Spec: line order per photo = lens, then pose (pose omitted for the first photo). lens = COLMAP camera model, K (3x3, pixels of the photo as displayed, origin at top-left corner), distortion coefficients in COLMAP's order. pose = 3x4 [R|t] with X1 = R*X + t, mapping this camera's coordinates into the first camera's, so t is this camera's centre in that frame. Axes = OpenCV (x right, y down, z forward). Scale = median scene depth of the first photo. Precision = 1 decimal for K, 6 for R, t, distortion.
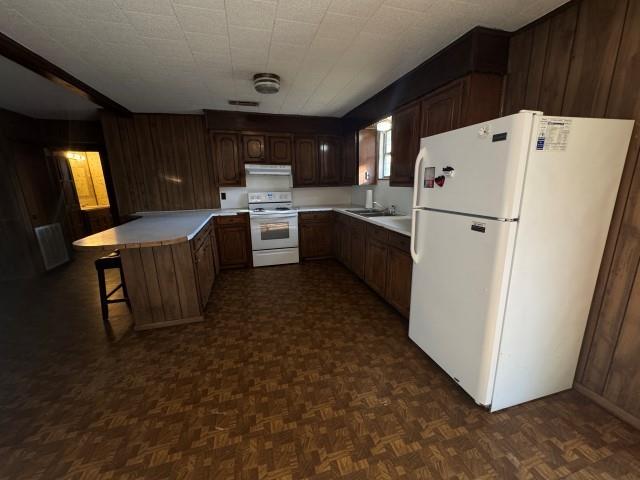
lens RADIAL K [[264.4, 0, 318.4], [0, 264.4, 240.7], [0, 0, 1]] dist [0.000212, 0.000059]
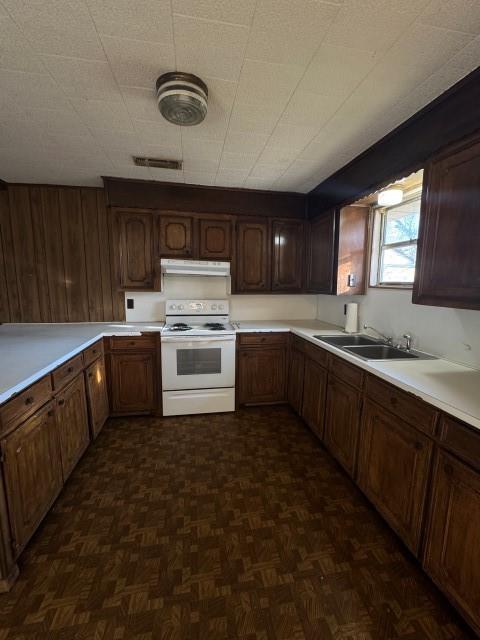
lens RADIAL K [[264.4, 0, 246.8], [0, 264.4, 318.9], [0, 0, 1]] dist [0.000212, 0.000059]
pose [[0.996637, 0.036877, -0.073175, -0.006896], [-0.043219, 0.995265, -0.087065, -0.089221], [0.069618, 0.089935, 0.993511, 0.365540]]
